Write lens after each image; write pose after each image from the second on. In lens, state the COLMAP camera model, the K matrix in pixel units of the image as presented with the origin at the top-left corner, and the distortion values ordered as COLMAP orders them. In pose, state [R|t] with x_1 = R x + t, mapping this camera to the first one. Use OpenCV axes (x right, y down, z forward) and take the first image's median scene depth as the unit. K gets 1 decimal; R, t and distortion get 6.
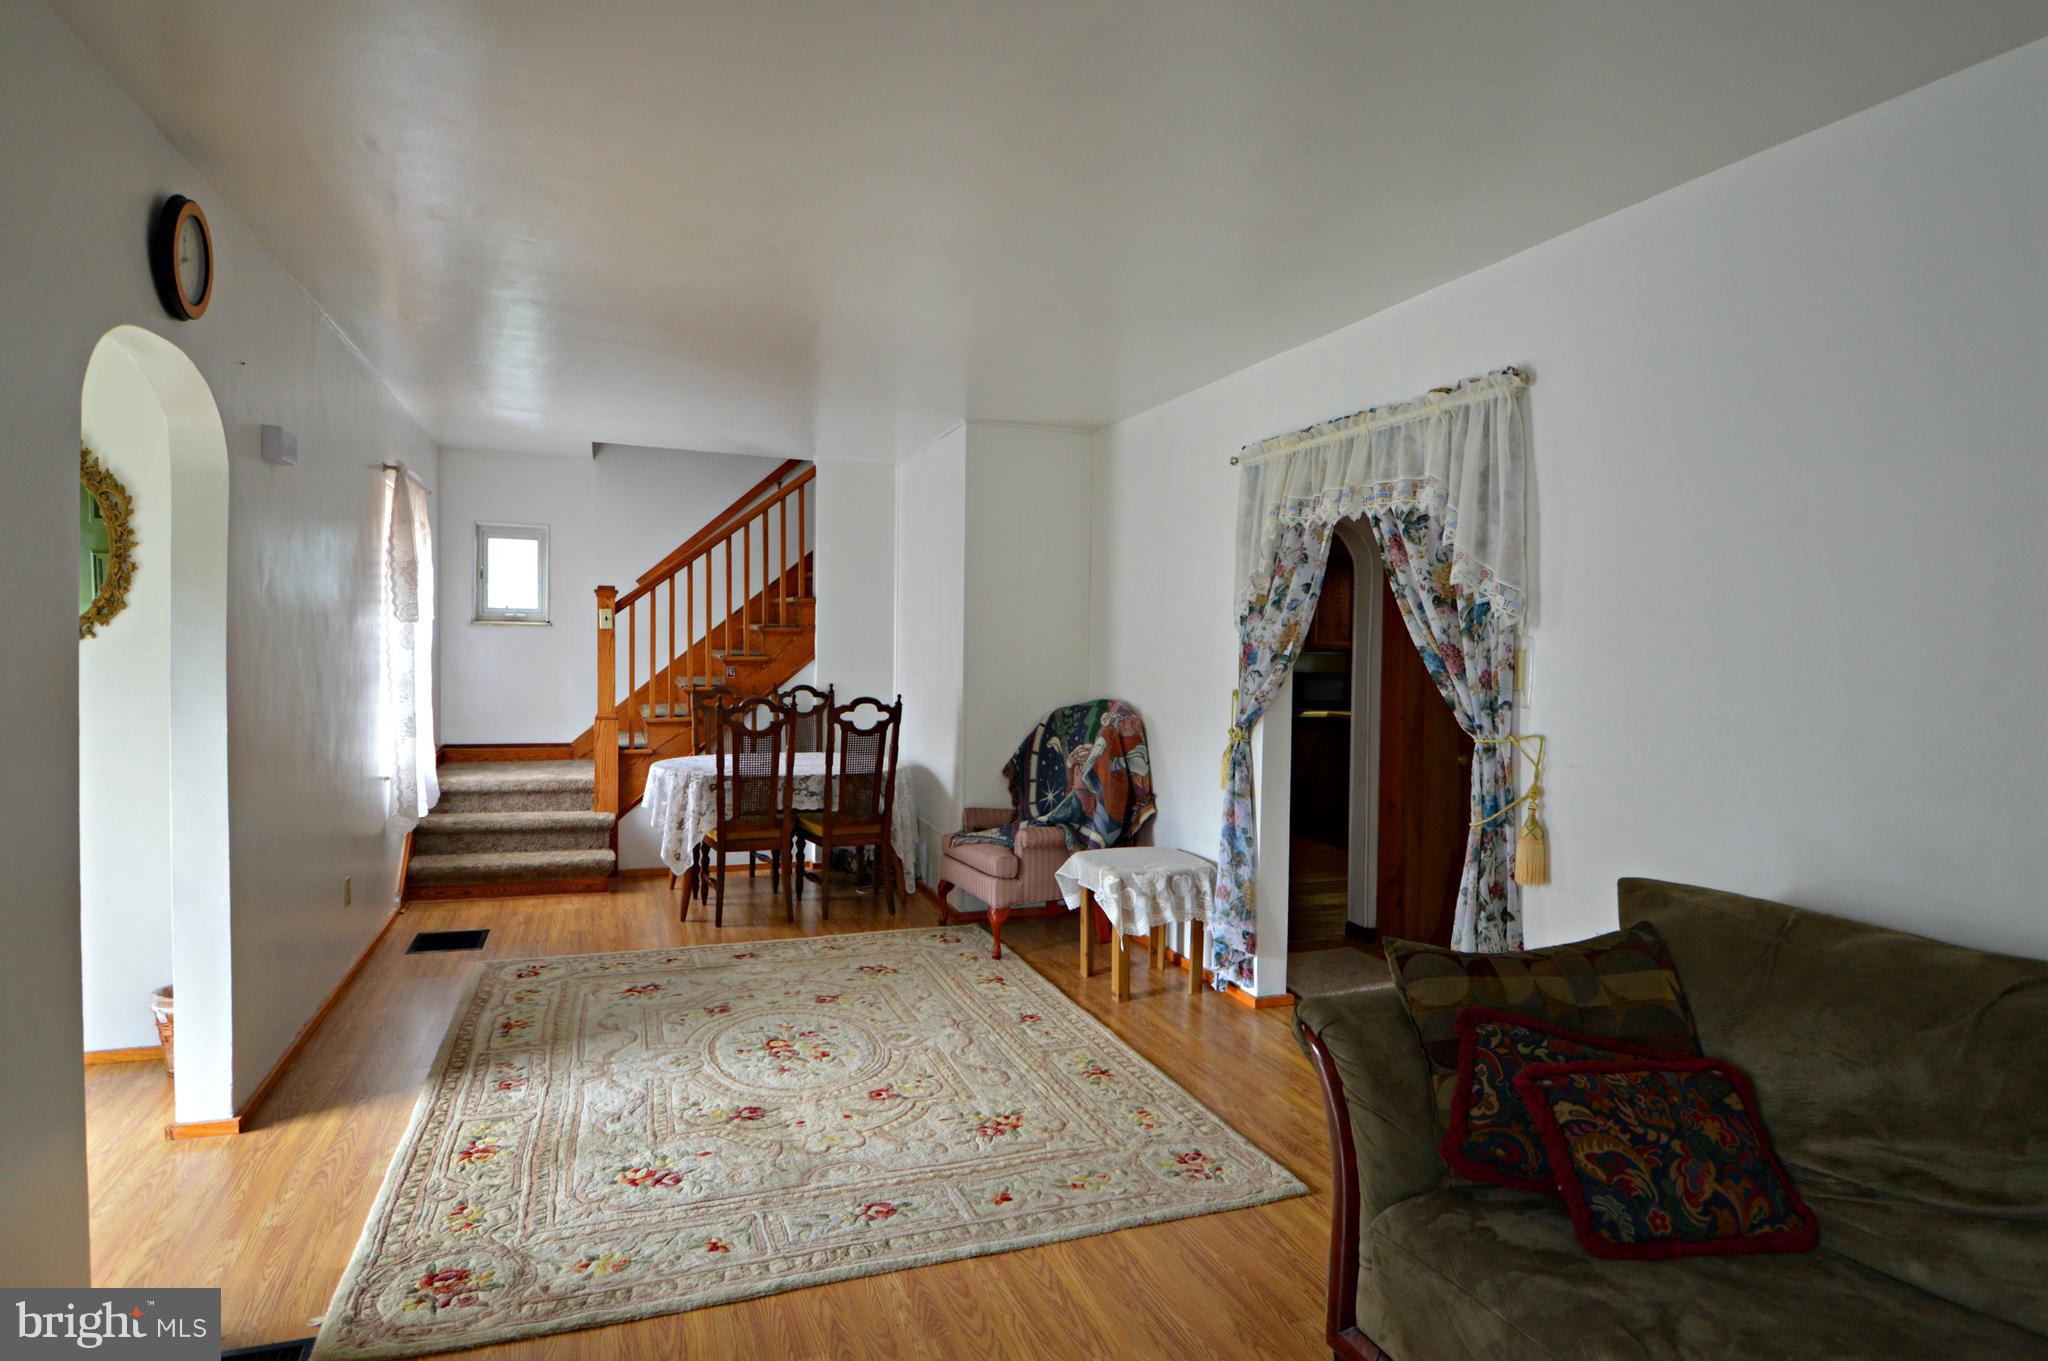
lens RADIAL K [[1112.0, 0, 1024.0], [0, 1112.0, 680.5], [0, 0, 1]] dist [0.037561, -0.046195]
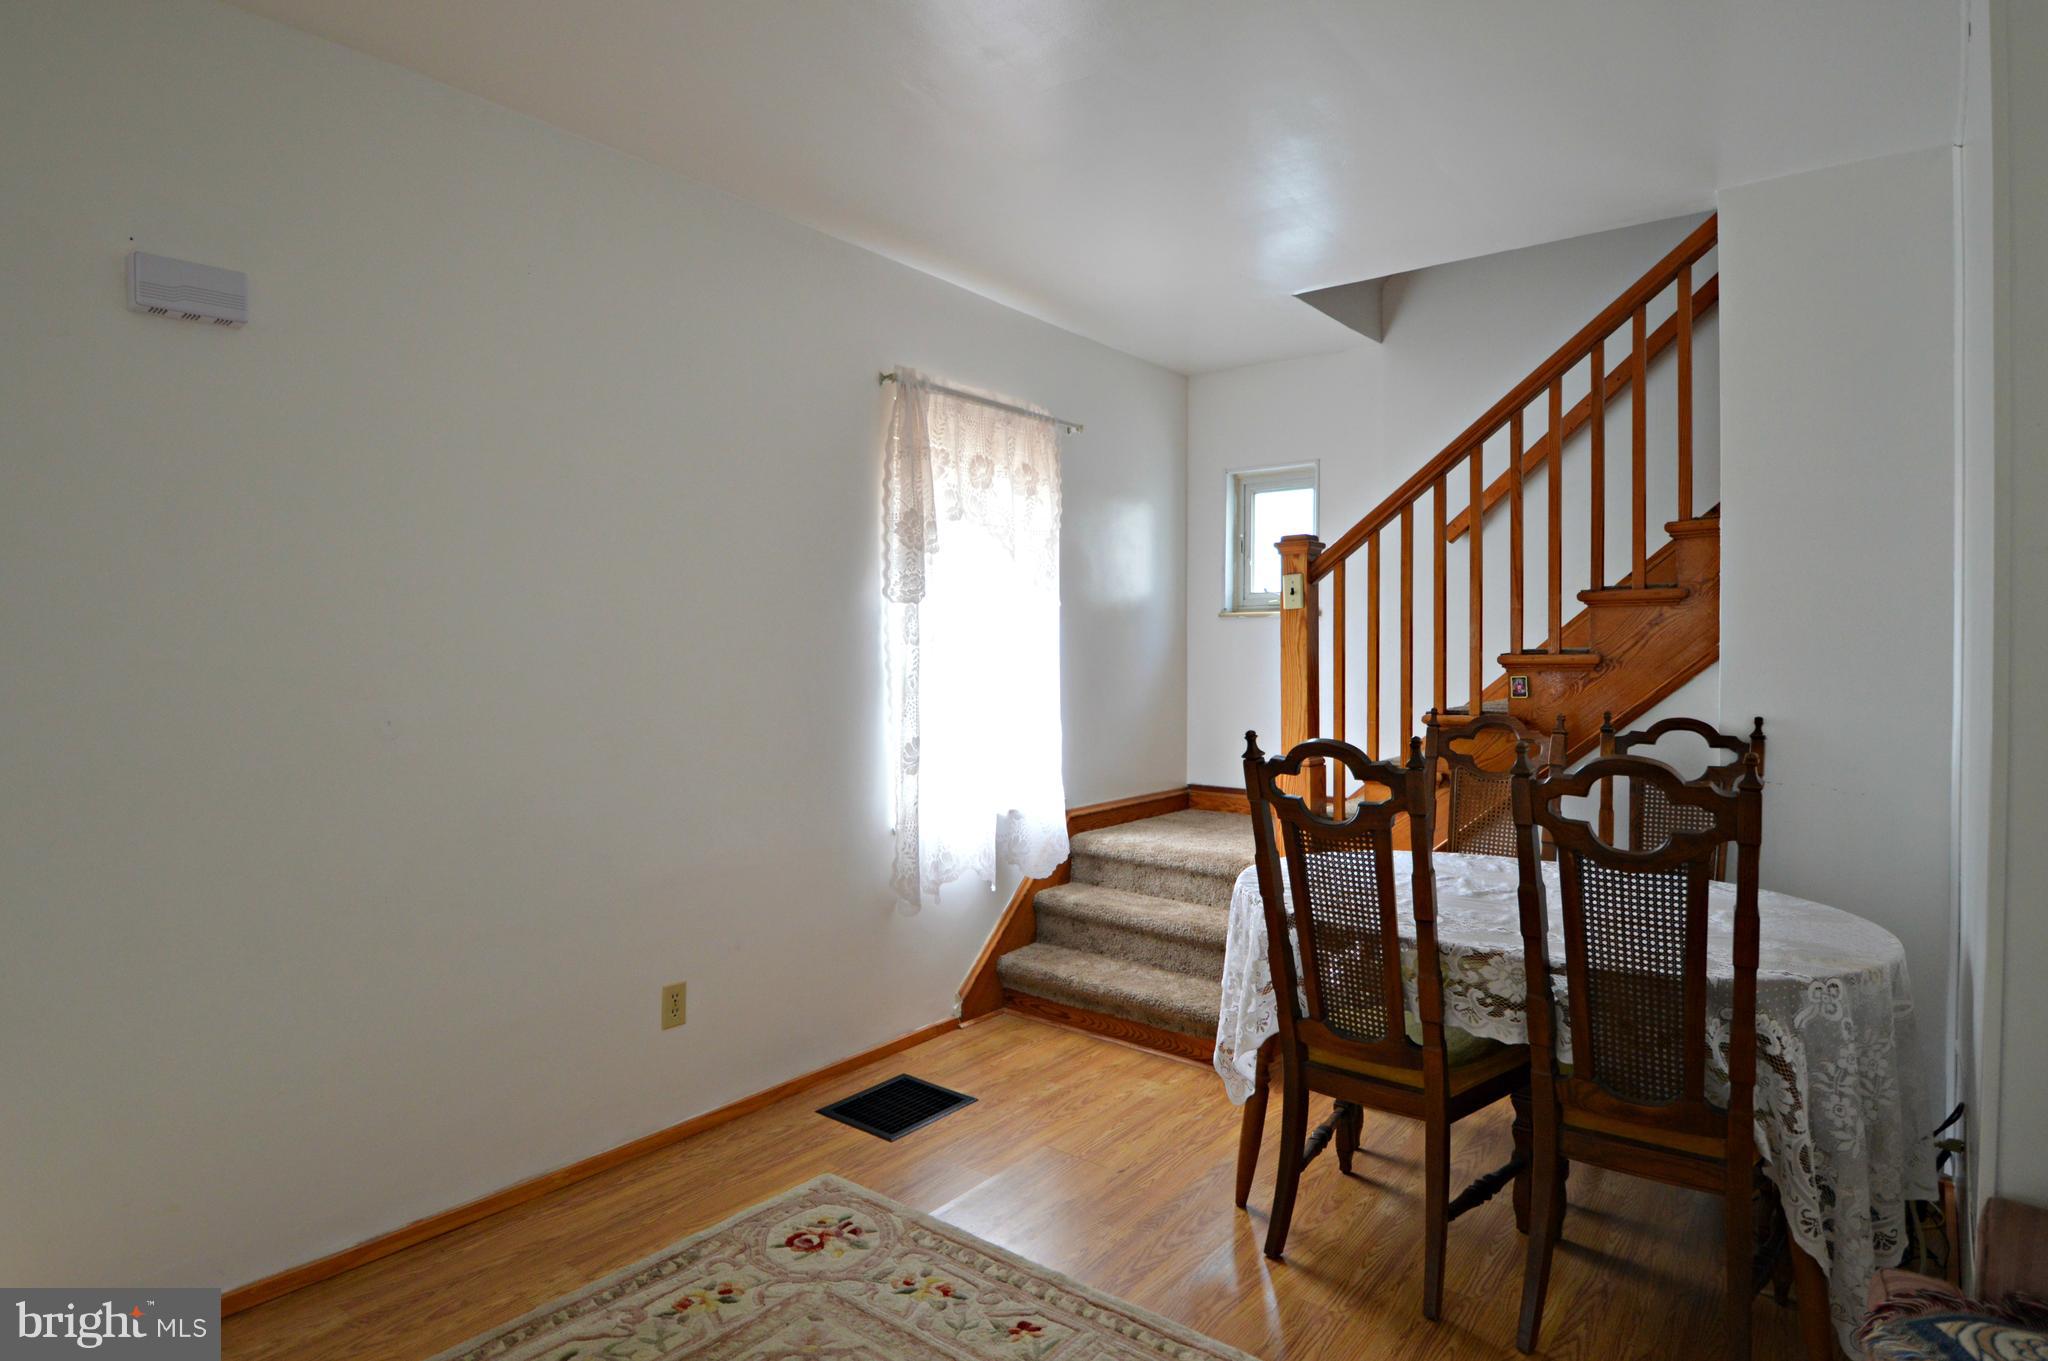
lens RADIAL K [[1112.0, 0, 1024.0], [0, 1112.0, 680.5], [0, 0, 1]] dist [0.037561, -0.046195]
pose [[0.519241, 0.003927, -0.854619, 0.048501], [-0.023603, 0.999674, -0.009747, -0.000457], [0.854302, 0.025233, 0.519164, 0.616783]]
